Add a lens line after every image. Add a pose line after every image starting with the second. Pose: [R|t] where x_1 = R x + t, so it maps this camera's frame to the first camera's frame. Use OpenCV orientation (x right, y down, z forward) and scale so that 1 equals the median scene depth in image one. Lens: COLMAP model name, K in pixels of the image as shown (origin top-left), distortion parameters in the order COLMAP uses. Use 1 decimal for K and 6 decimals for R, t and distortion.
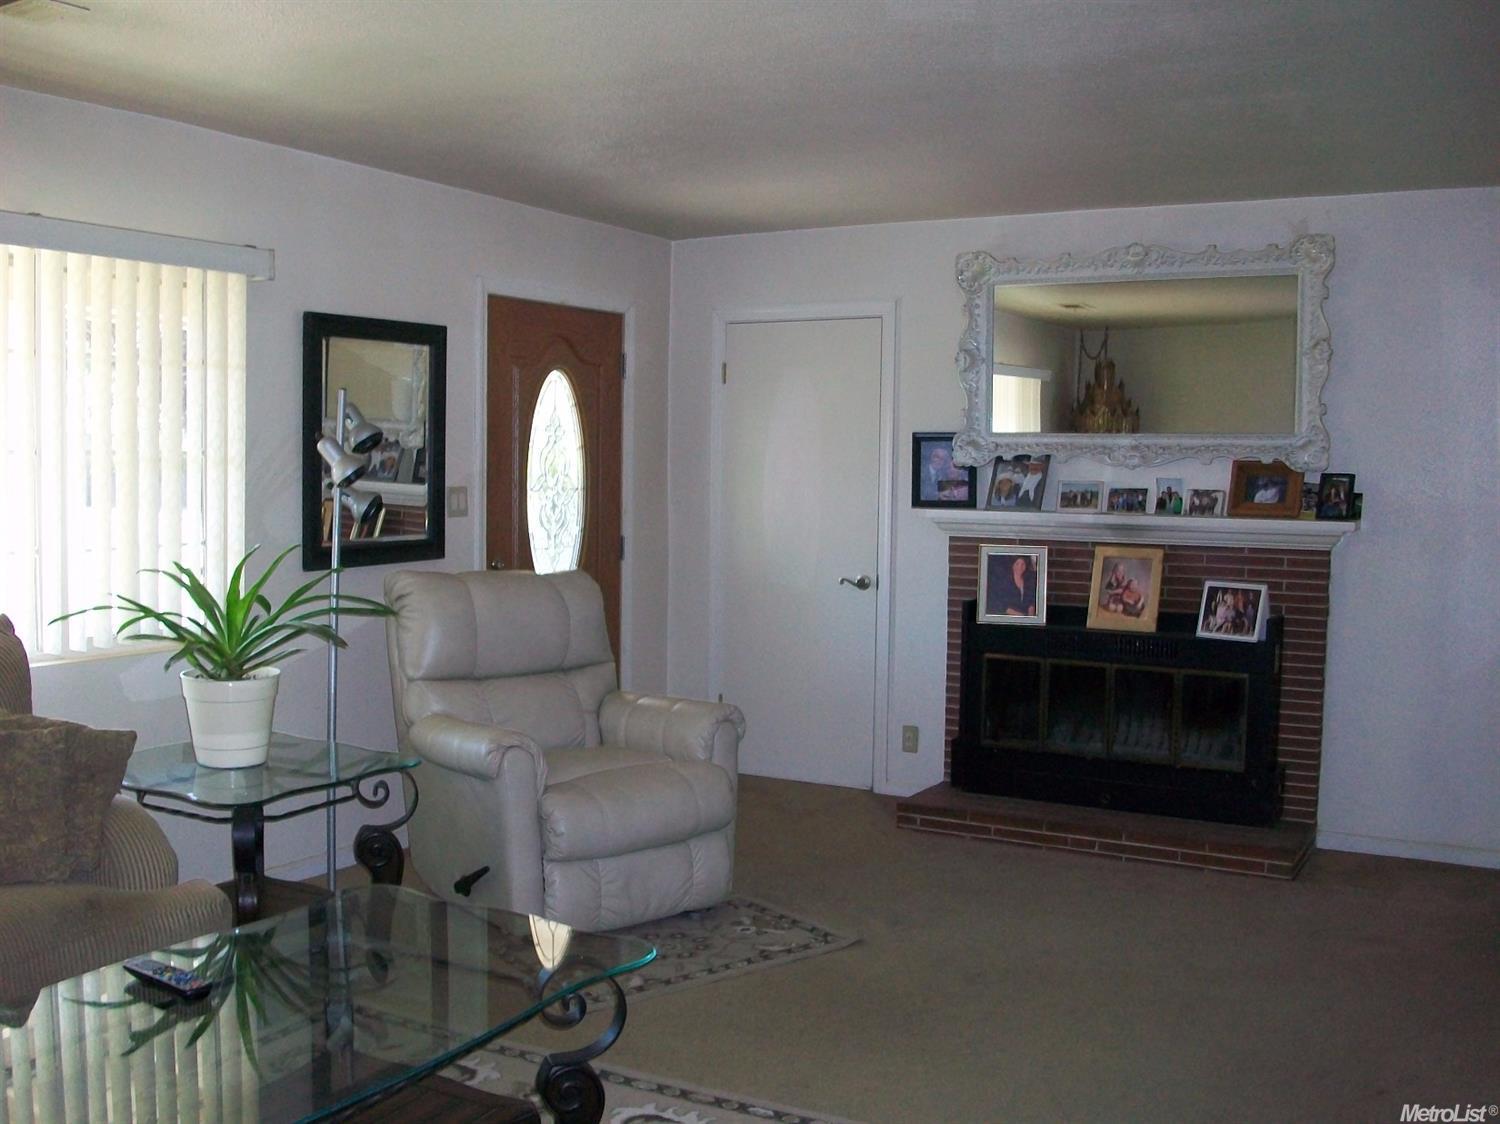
lens RADIAL K [[1467.1, 0, 726.1], [0, 1467.1, 572.5], [0, 0, 1]] dist [-0.164154, 0.106121]
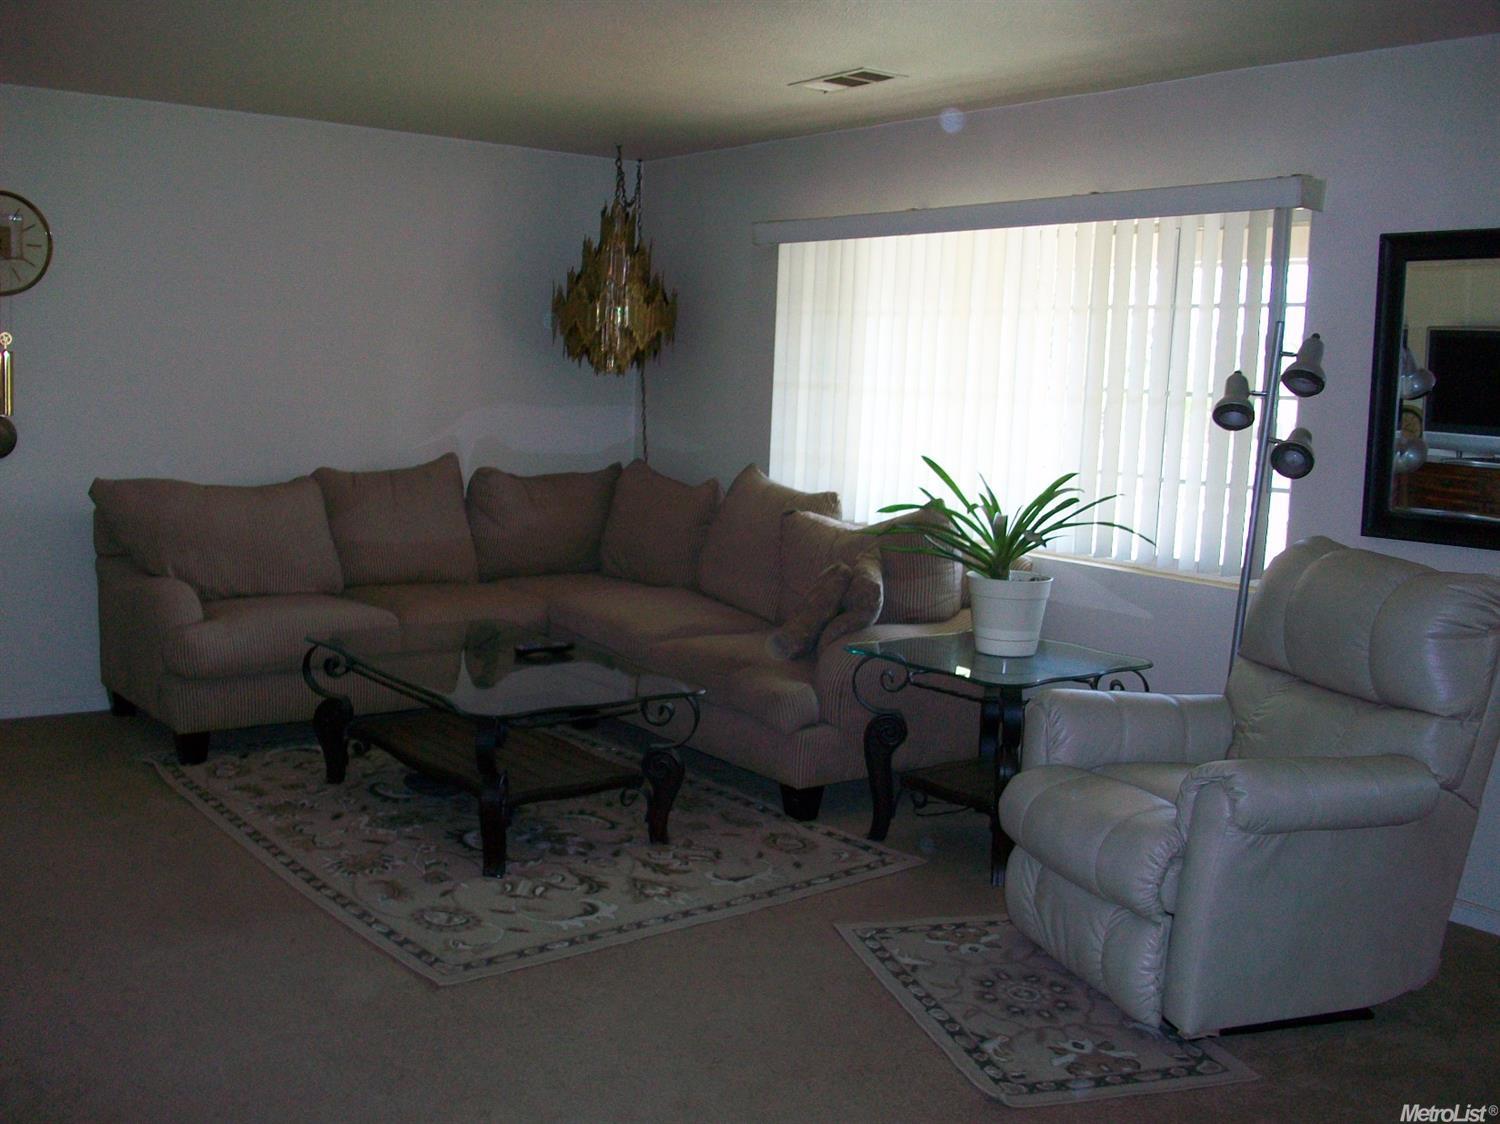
lens RADIAL K [[1467.1, 0, 726.1], [0, 1467.1, 572.5], [0, 0, 1]] dist [-0.164154, 0.106121]
pose [[-0.388429, 0.086721, -0.917389, 0.739463], [-0.116517, 0.982949, 0.142252, -0.065703], [0.914082, 0.162147, -0.371701, 1.118681]]
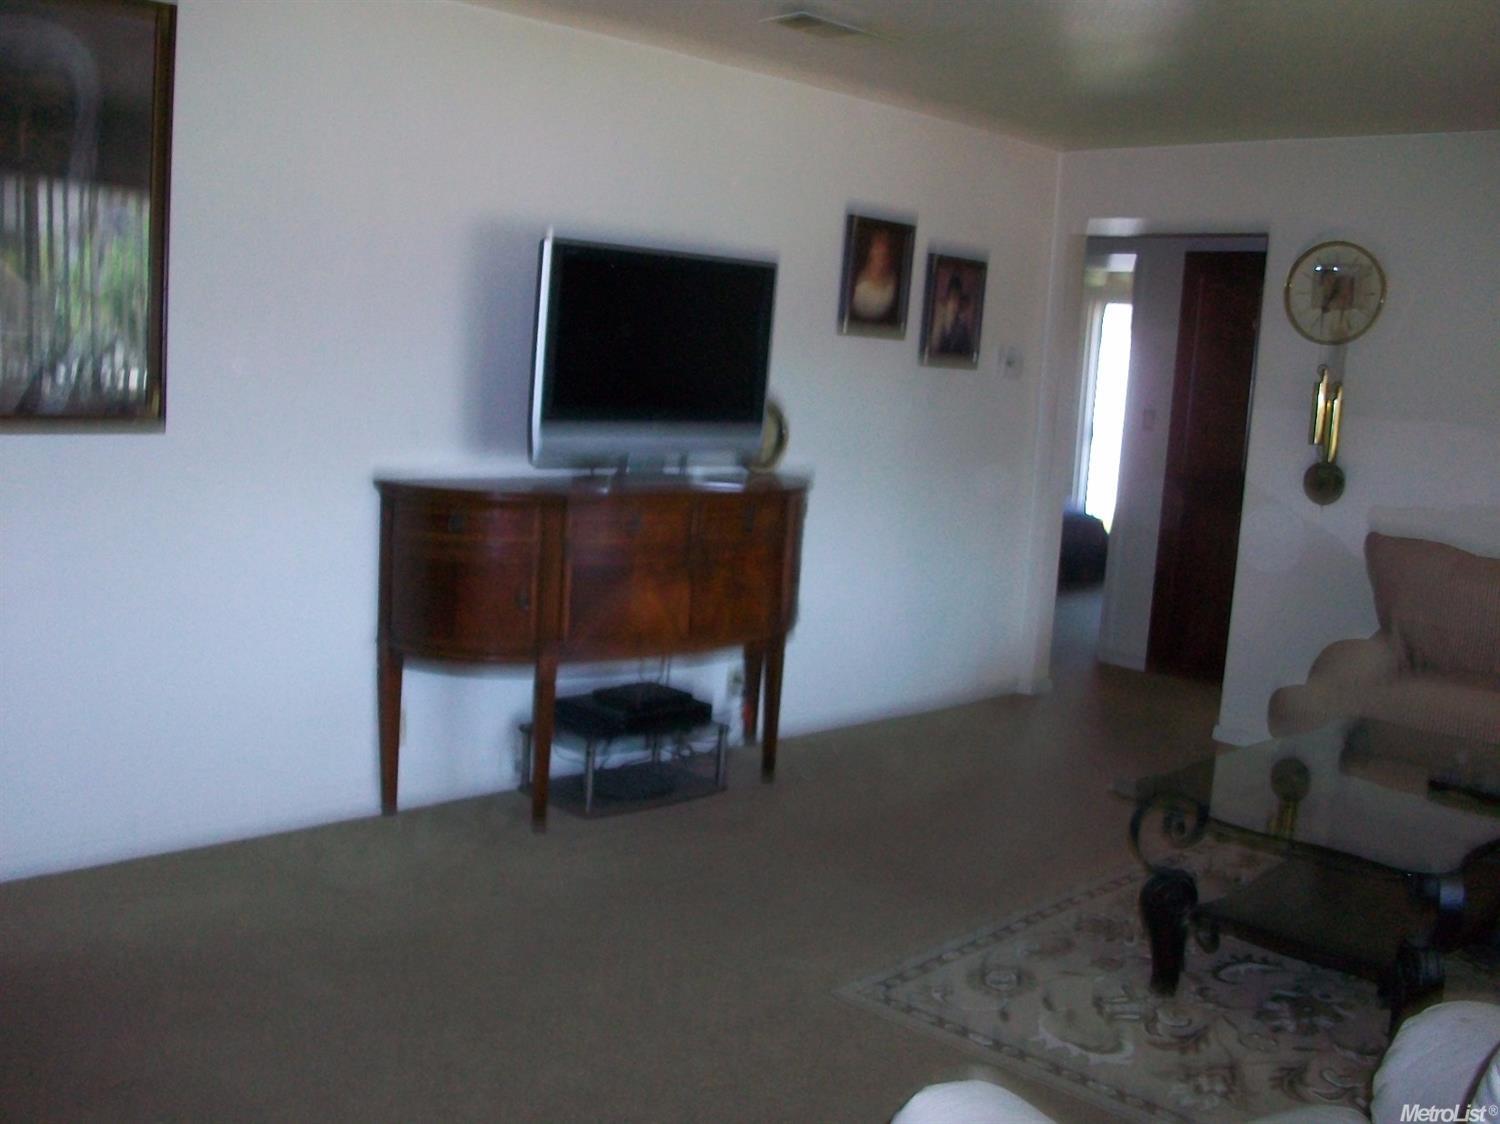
lens RADIAL K [[1467.1, 0, 726.1], [0, 1467.1, 572.5], [0, 0, 1]] dist [-0.164154, 0.106121]
pose [[-0.958325, -0.115115, 0.261462, -0.021963], [-0.057697, 0.974352, 0.217508, -0.101418], [-0.279794, 0.193357, -0.940387, 1.426082]]
